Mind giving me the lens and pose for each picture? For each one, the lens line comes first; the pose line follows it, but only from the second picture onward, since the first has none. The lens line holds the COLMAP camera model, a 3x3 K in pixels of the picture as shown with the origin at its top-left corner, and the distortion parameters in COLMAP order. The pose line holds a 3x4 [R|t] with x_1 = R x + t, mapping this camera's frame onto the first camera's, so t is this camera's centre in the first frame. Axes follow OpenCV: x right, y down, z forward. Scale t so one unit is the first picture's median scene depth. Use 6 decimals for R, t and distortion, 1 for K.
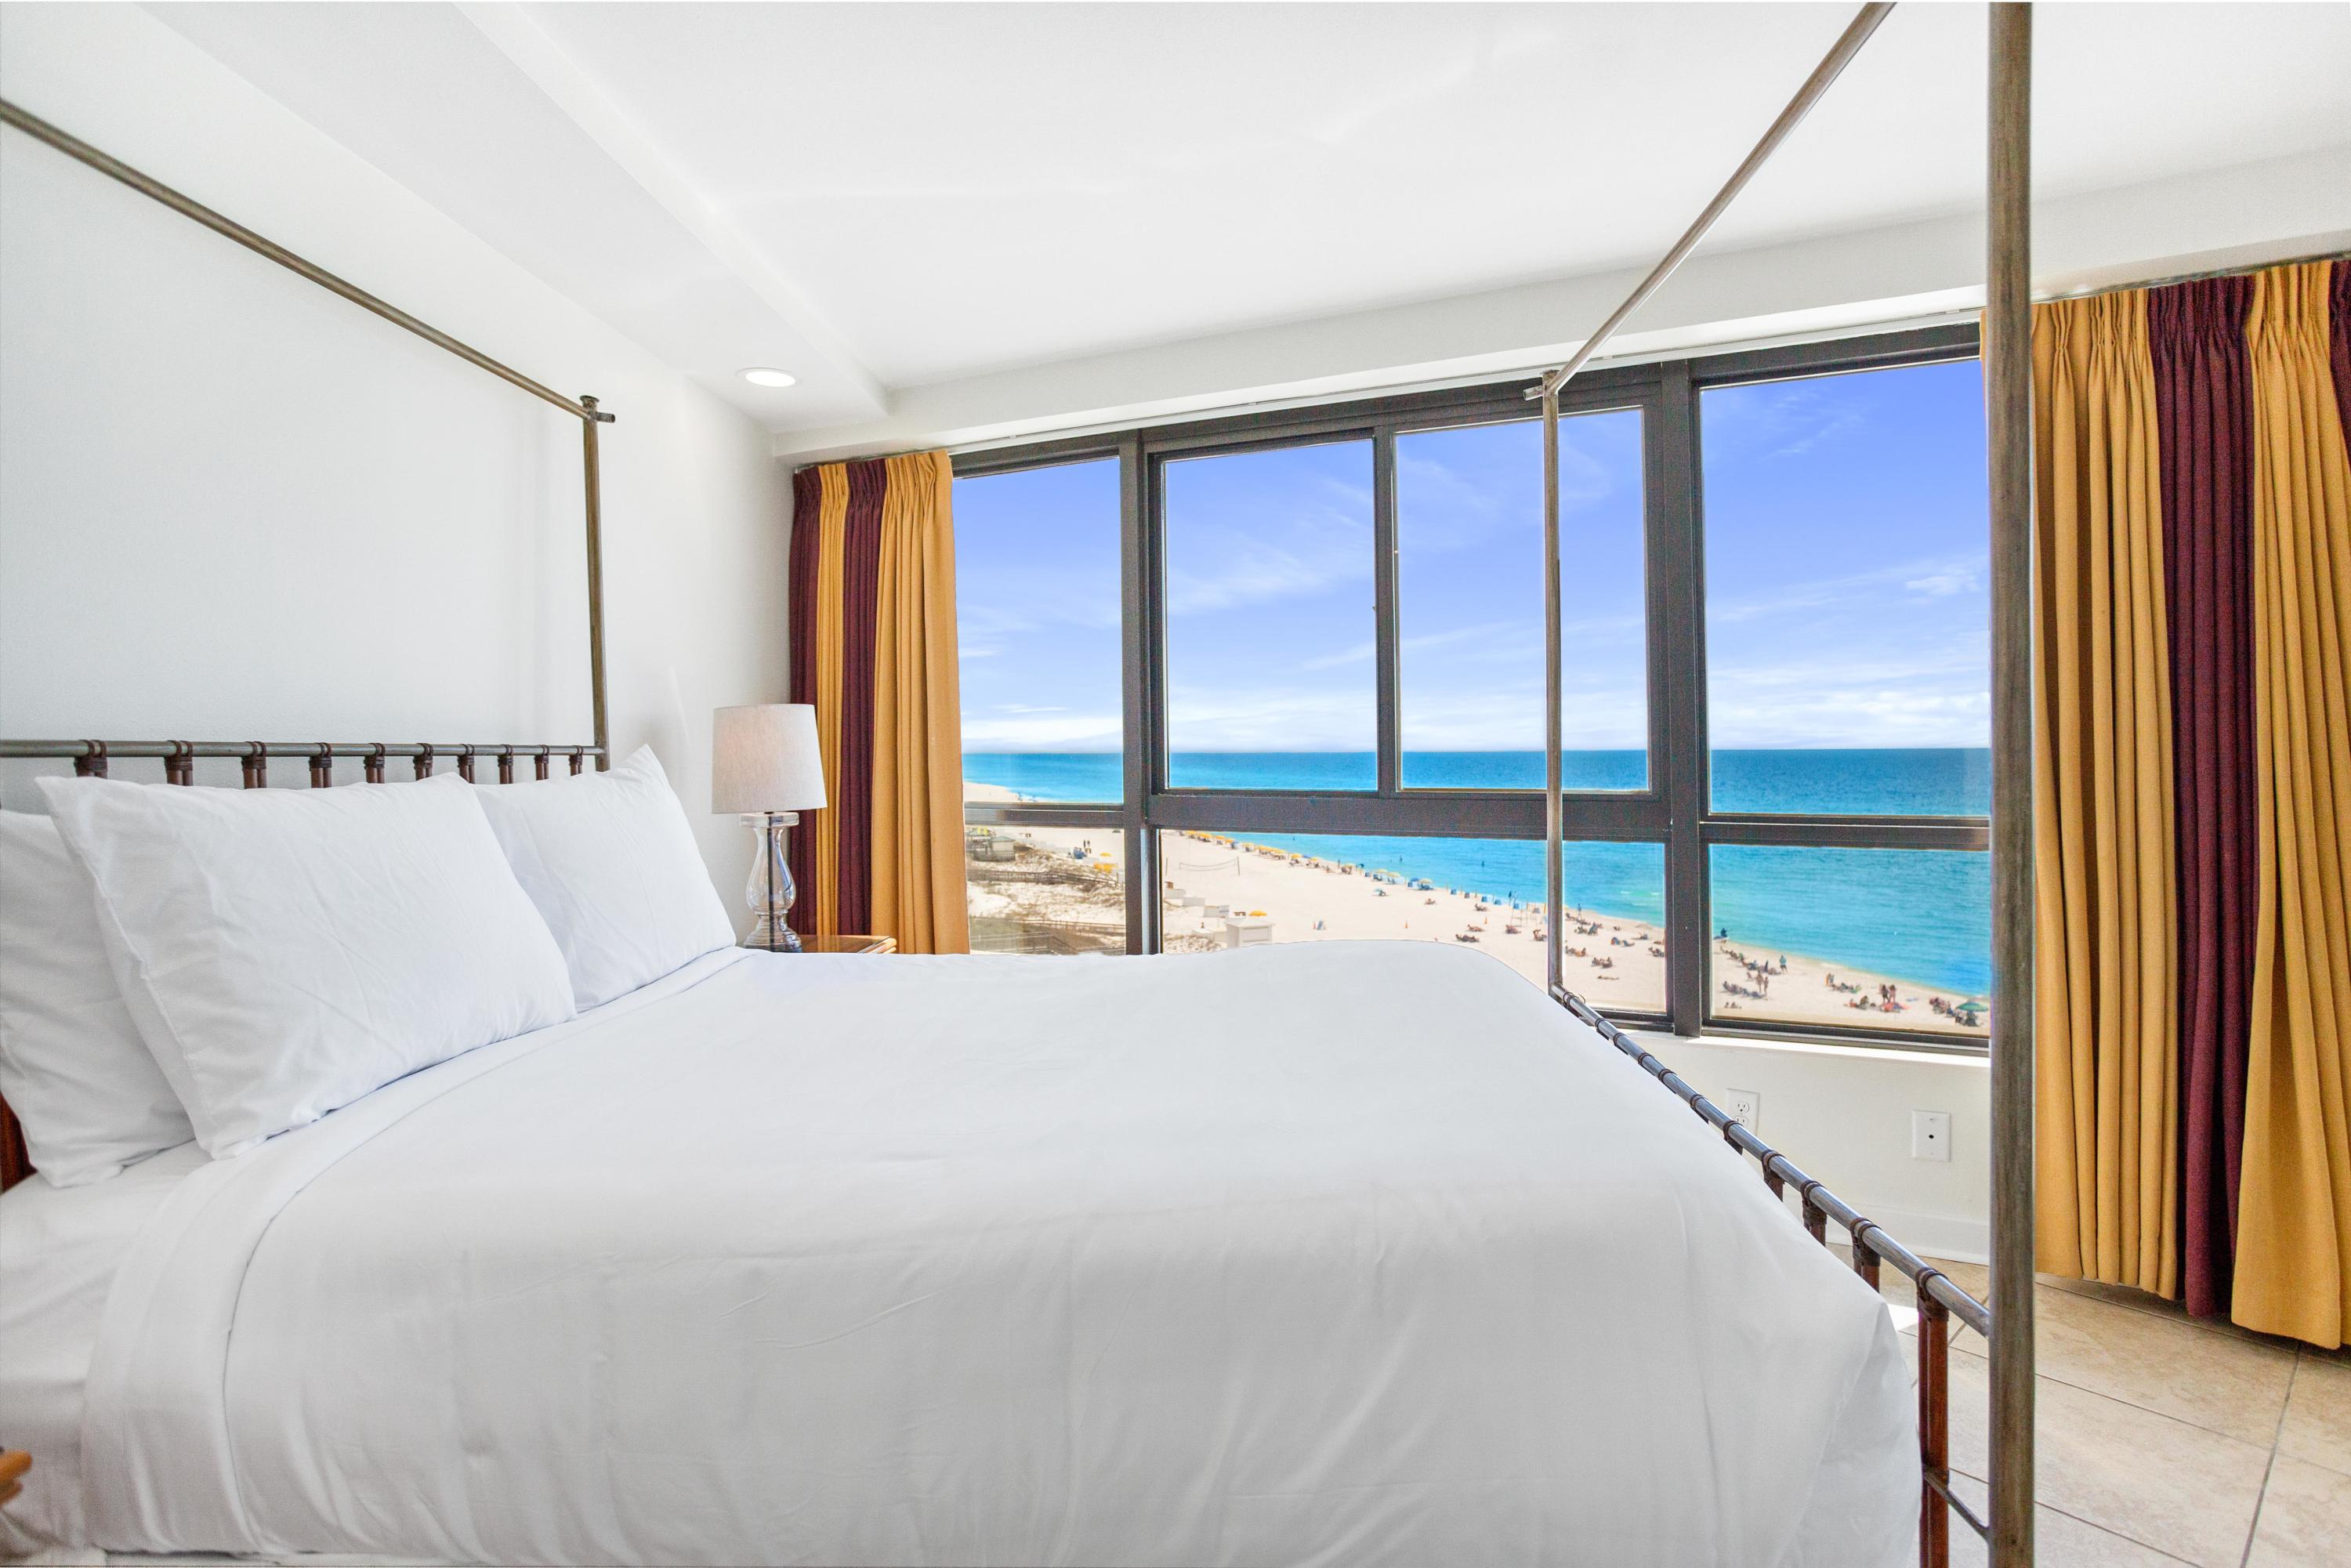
lens RADIAL K [[1174.9, 0, 1171.0], [0, 1174.9, 786.8], [0, 0, 1]] dist [-0.015360, 0.005710]
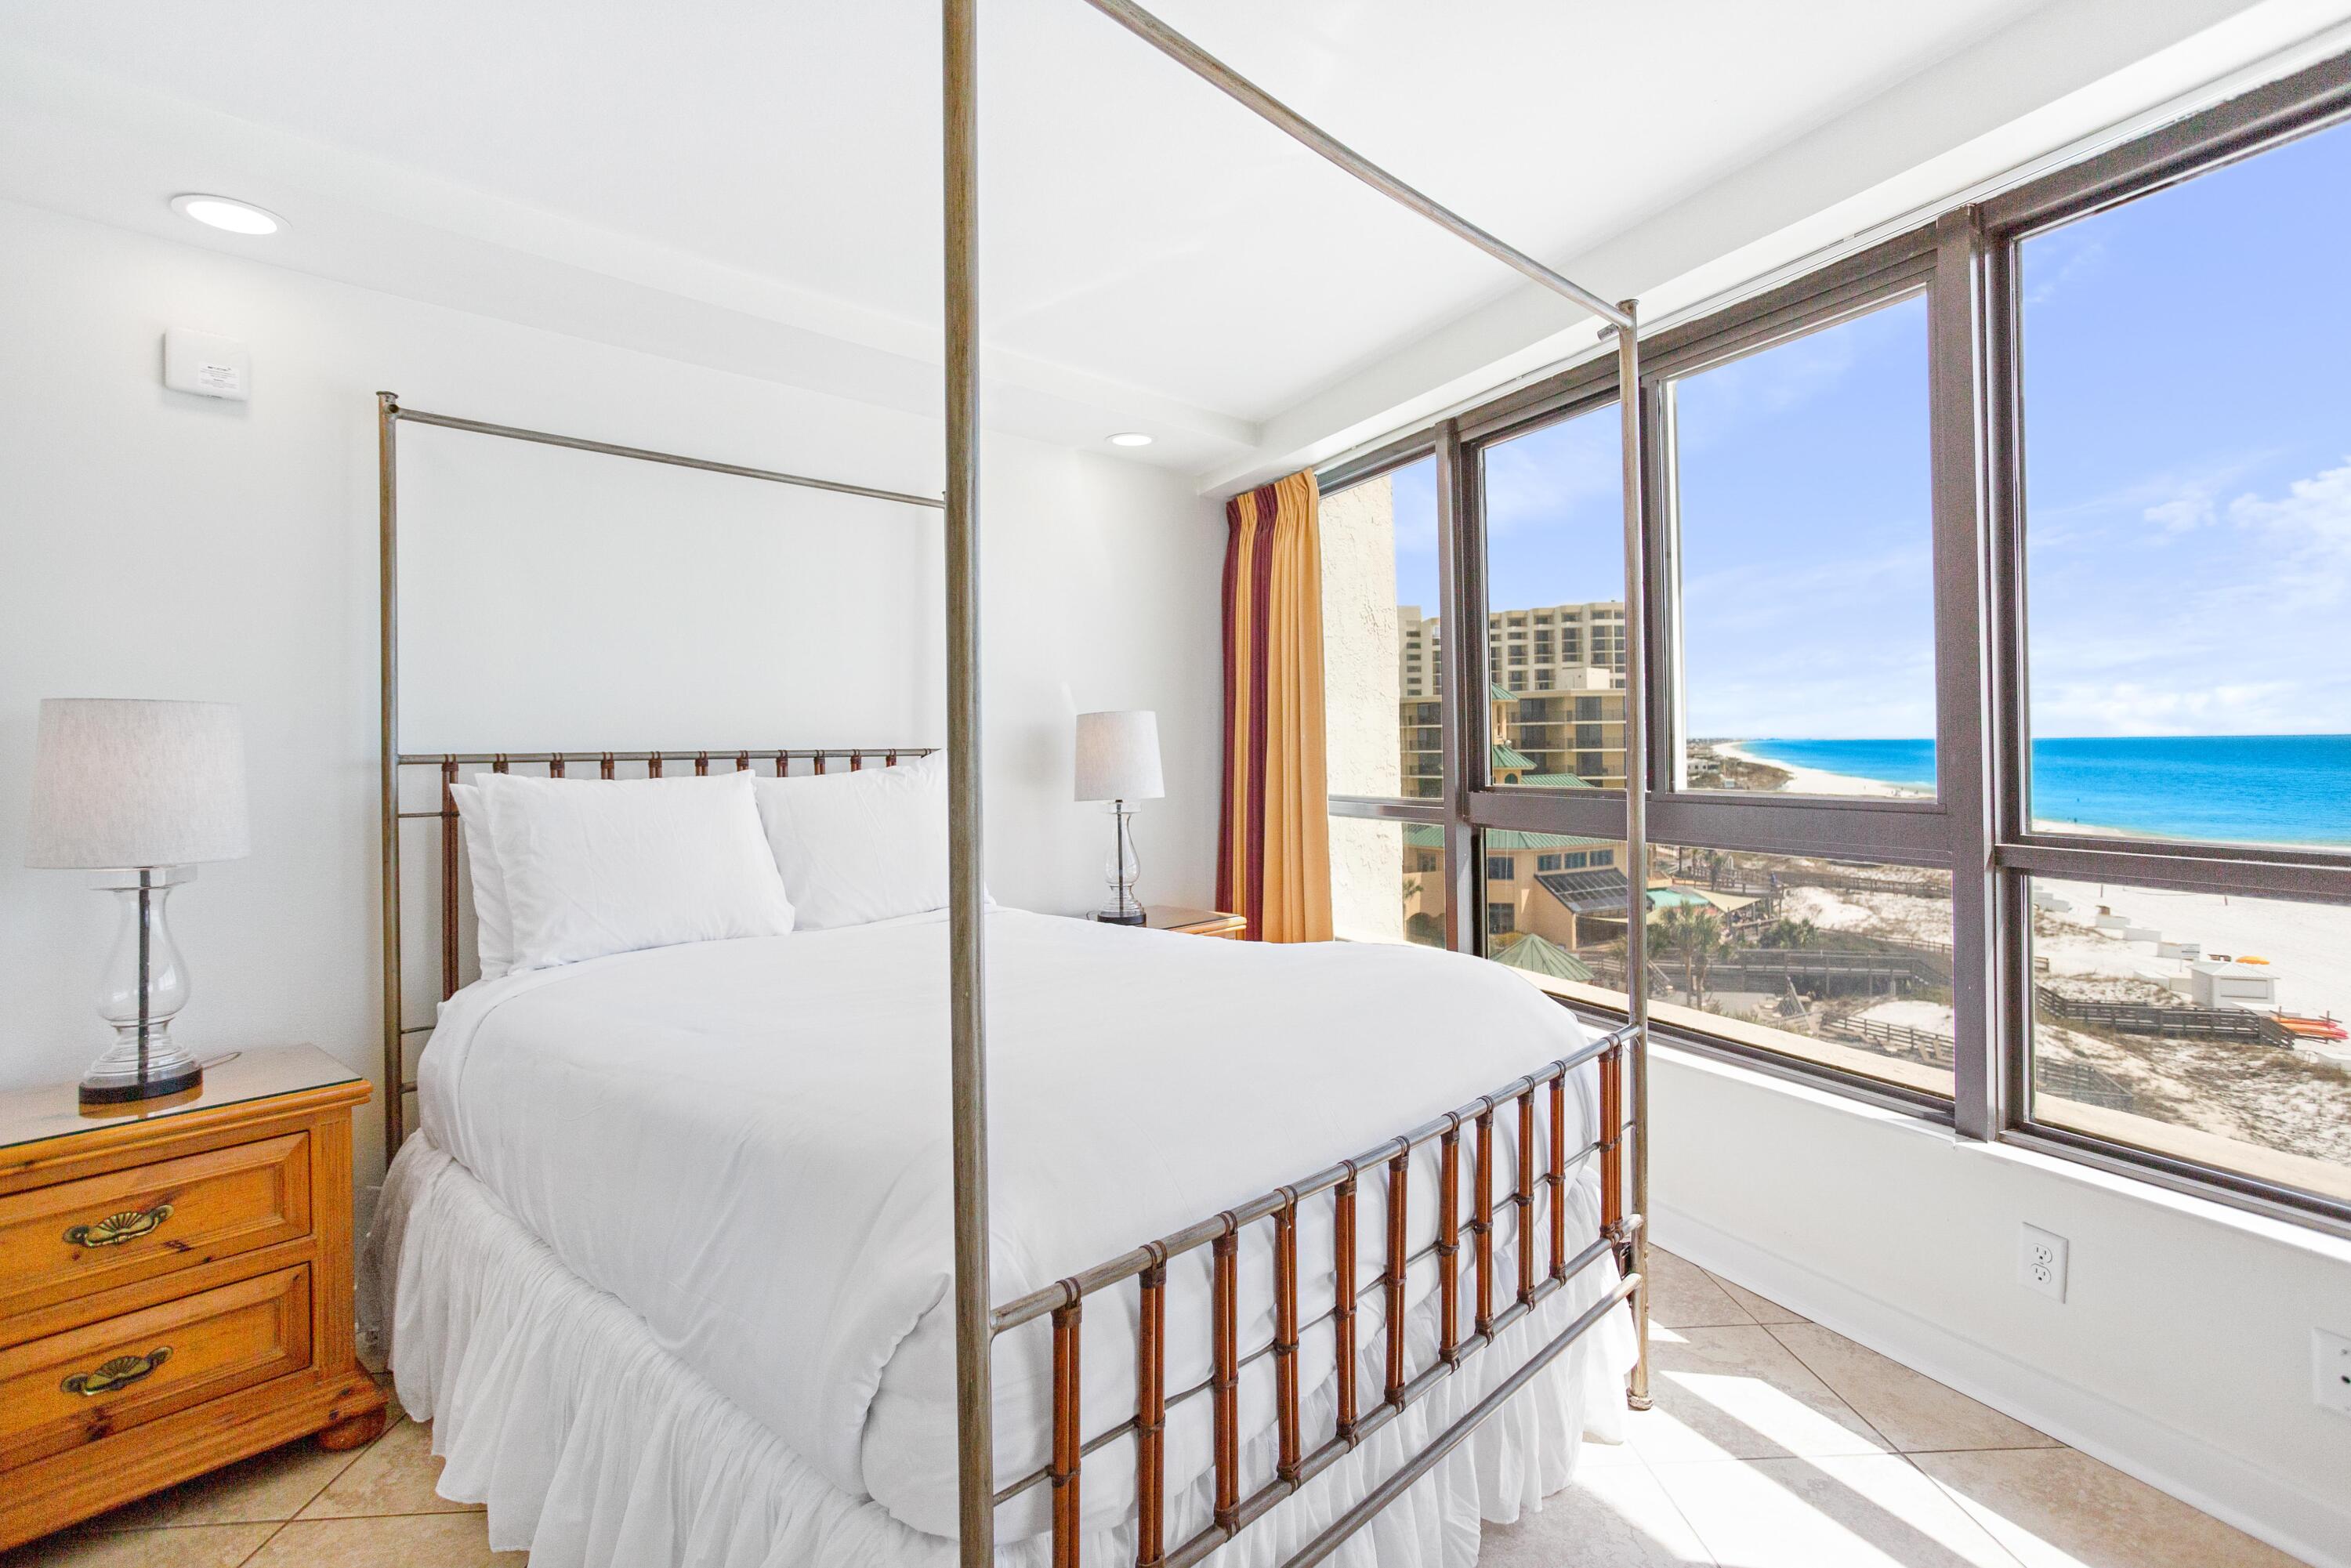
lens RADIAL K [[1174.9, 0, 1113.6], [0, 1174.9, 767.8], [0, 0, 1]] dist [-0.015360, 0.005710]
pose [[0.746473, 0.004727, -0.665399, 0.412428], [-0.009399, 0.999950, -0.003440, -0.007192], [0.665350, 0.008822, 0.746480, 0.081650]]
